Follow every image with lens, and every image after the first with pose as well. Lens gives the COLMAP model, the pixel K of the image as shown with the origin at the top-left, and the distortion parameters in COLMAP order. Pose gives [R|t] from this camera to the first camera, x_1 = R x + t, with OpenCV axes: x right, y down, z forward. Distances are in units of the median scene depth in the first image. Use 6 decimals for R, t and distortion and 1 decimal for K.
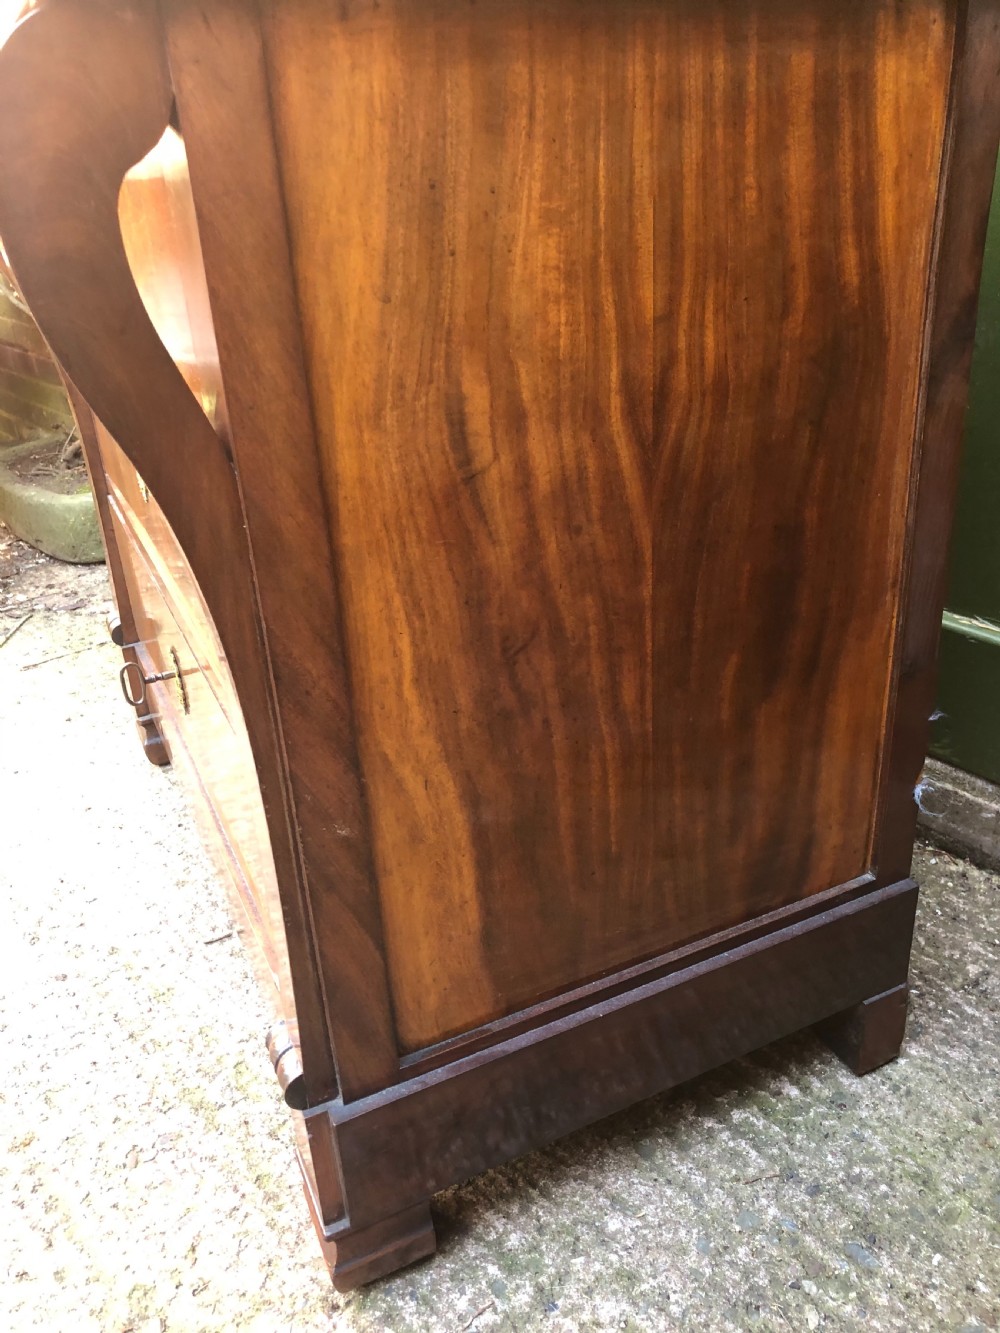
lens RADIAL K [[1093.9, 0, 497.5], [0, 1093.9, 666.6], [0, 0, 1]] dist [0.028989, -0.032256]
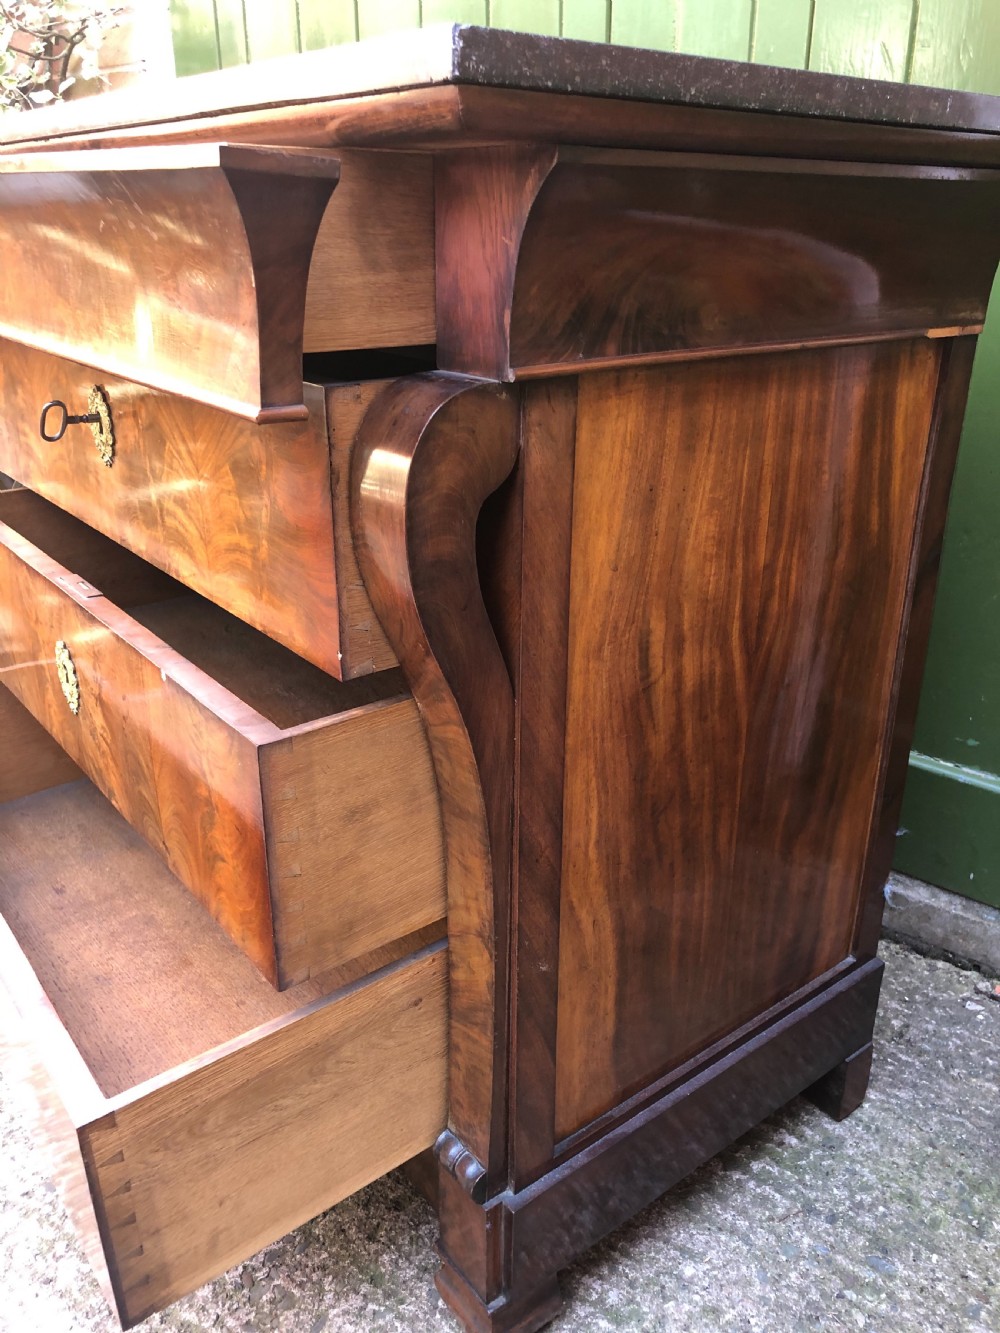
lens RADIAL K [[1093.9, 0, 510.6], [0, 1093.9, 671.1], [0, 0, 1]] dist [0.028989, -0.032256]
pose [[0.972206, -0.025075, 0.232782, -0.440715], [0.039495, 0.997564, -0.057493, -0.110883], [-0.230773, 0.065089, 0.970828, -0.216513]]
